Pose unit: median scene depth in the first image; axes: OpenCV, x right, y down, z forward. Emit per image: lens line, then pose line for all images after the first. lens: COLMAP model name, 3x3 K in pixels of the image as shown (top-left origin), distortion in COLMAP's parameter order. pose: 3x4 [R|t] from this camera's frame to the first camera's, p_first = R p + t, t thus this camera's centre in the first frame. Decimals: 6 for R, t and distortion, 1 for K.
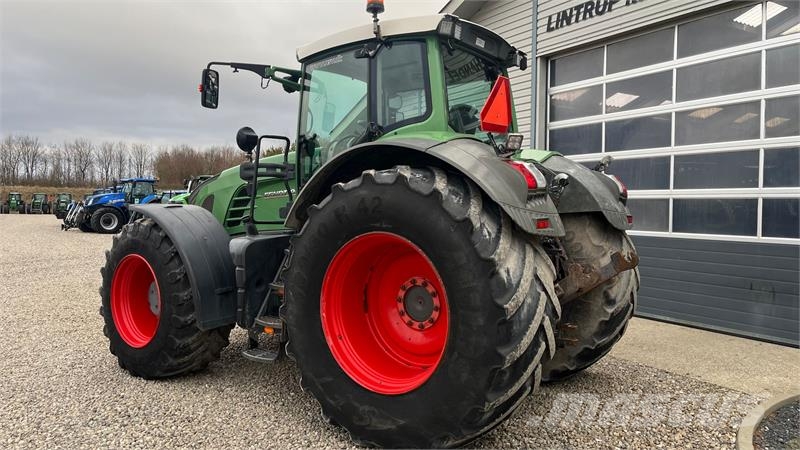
lens RADIAL K [[603.0, 0, 398.2], [0, 603.0, 217.0], [0, 0, 1]] dist [0.067220, -0.083176]
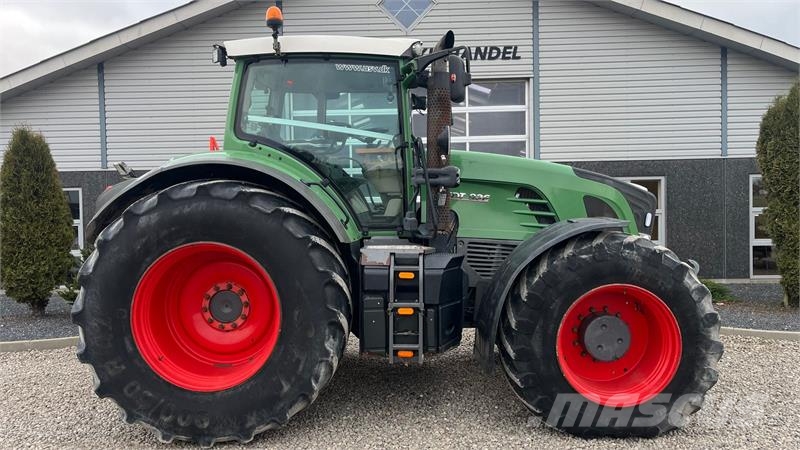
lens RADIAL K [[603.0, 0, 398.9], [0, 603.0, 222.0], [0, 0, 1]] dist [0.067220, -0.083176]
pose [[0.538273, -0.040723, 0.841786, -1.263633], [0.040182, 0.998936, 0.022631, -0.026367], [-0.841812, 0.021643, 0.539336, 0.378314]]
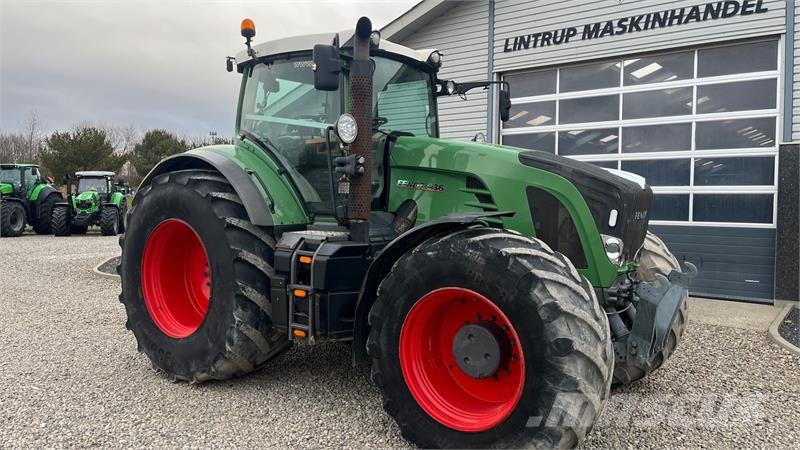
lens RADIAL K [[603.0, 0, 397.6], [0, 603.0, 225.2], [0, 0, 1]] dist [0.067220, -0.083176]
pose [[0.929914, -0.018548, 0.367309, -0.743500], [0.008862, 0.999568, 0.028038, -0.006076], [-0.367670, -0.022818, 0.929676, -0.052927]]
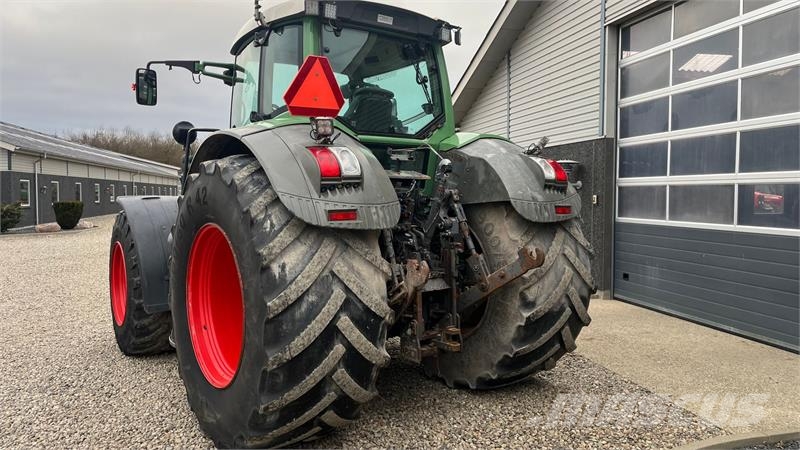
lens RADIAL K [[603.0, 0, 400.8], [0, 603.0, 216.3], [0, 0, 1]] dist [0.067220, -0.083176]
pose [[0.951856, 0.002976, -0.306532, 0.428050], [0.002041, 0.999869, 0.016043, -0.001189], [0.306540, -0.015897, 0.951725, 0.115055]]
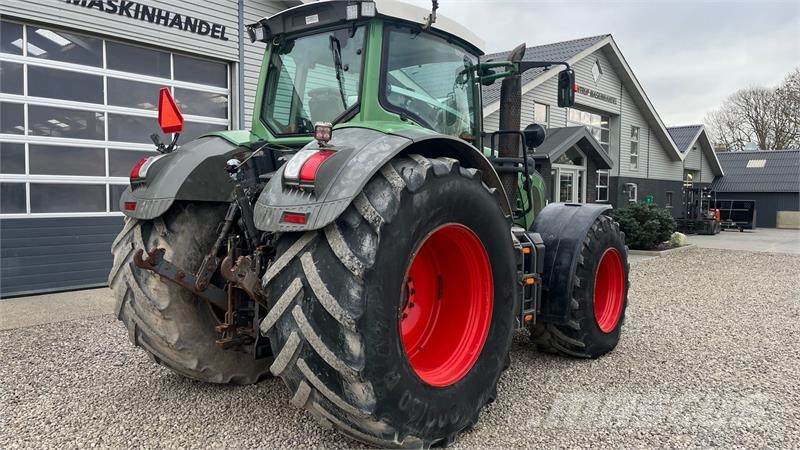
lens RADIAL K [[603.0, 0, 397.1], [0, 603.0, 222.5], [0, 0, 1]] dist [0.067220, -0.083176]
pose [[-0.322595, -0.056440, 0.944853, -1.406196], [0.008410, 0.998010, 0.062487, -0.040151], [-0.946500, 0.028104, -0.321479, 1.347663]]
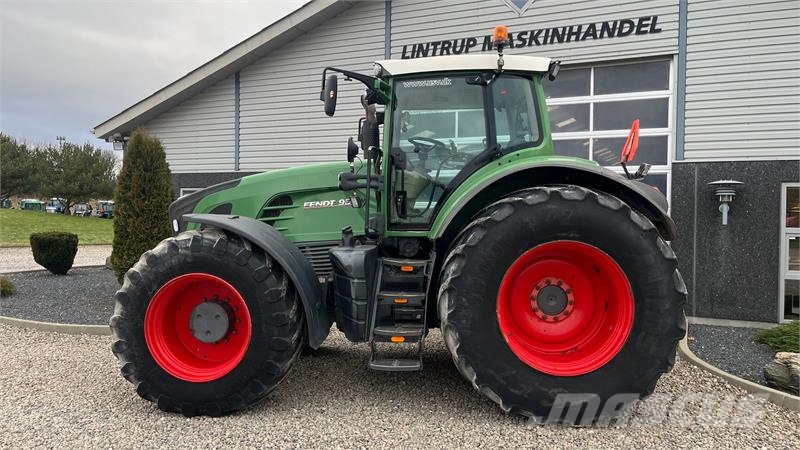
lens RADIAL K [[603.0, 0, 403.2], [0, 603.0, 220.4], [0, 0, 1]] dist [0.067220, -0.083176]
pose [[0.828899, -0.003751, 0.559385, -0.728501], [0.005339, 0.999985, -0.001205, -0.011536], [-0.559372, 0.003986, 0.828907, 0.141943]]
